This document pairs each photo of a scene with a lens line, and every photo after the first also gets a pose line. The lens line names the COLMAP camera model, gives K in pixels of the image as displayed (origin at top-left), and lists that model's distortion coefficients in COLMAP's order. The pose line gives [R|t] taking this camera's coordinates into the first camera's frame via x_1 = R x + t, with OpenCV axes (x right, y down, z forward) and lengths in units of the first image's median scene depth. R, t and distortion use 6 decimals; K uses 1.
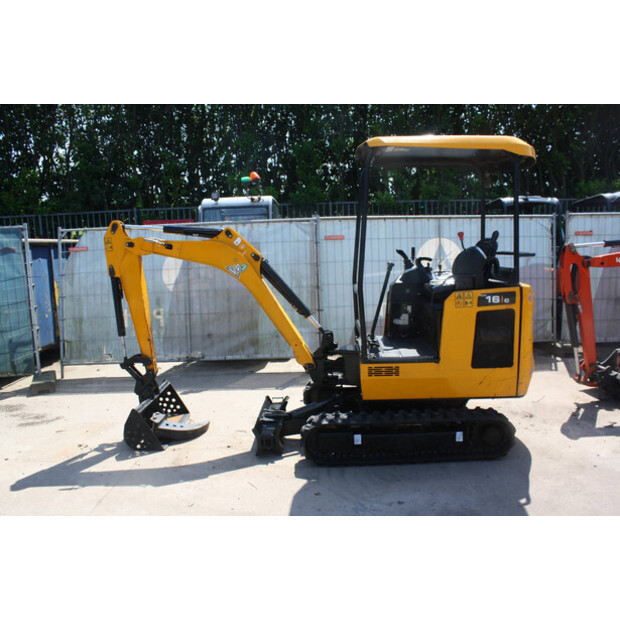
lens RADIAL K [[516.4, 0, 311.4], [0, 516.4, 321.9], [0, 0, 1]] dist [-0.166355, 0.138541]
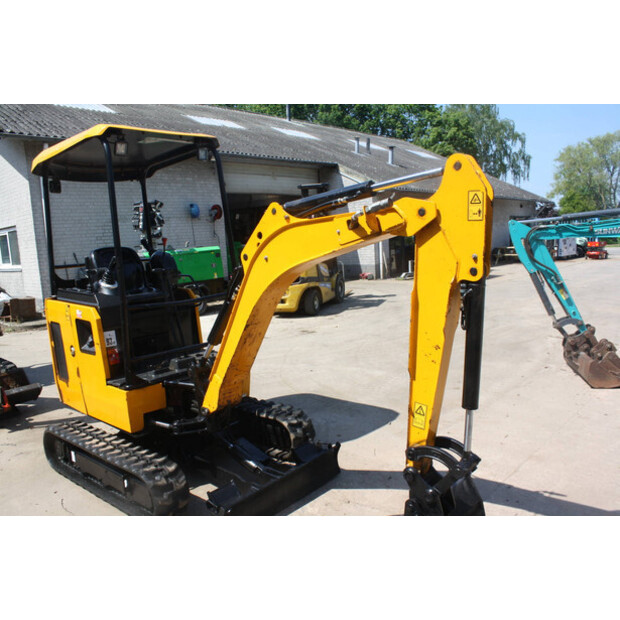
lens RADIAL K [[516.4, 0, 313.2], [0, 516.4, 314.3], [0, 0, 1]] dist [-0.166355, 0.138541]
pose [[-0.756666, -0.024809, 0.653330, -0.560162], [0.168281, 0.958222, 0.231284, -0.183670], [-0.631773, 0.284948, -0.720879, 1.387098]]
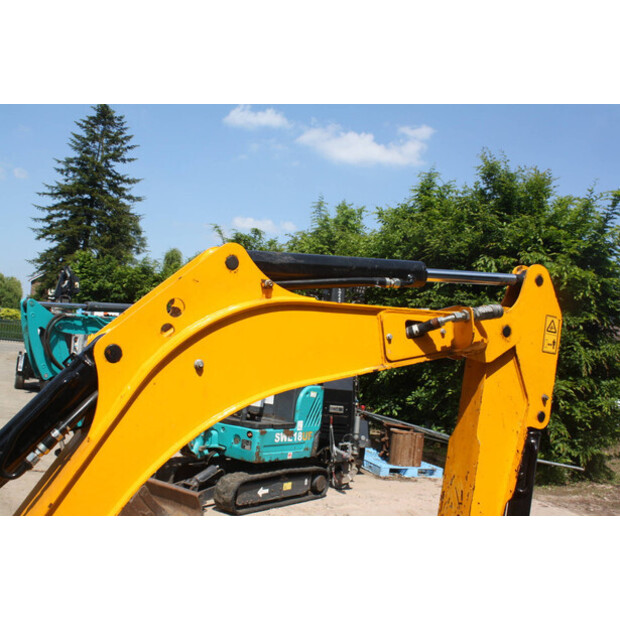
lens RADIAL K [[662.9, 0, 309.5], [0, 662.9, 310.2], [0, 0, 1]] dist [-0.100729, 0.000000]
pose [[-0.871460, -0.091622, -0.481833, -0.026119], [-0.150676, 0.984902, 0.085236, -0.179324], [0.466749, 0.146881, -0.872108, 1.275994]]
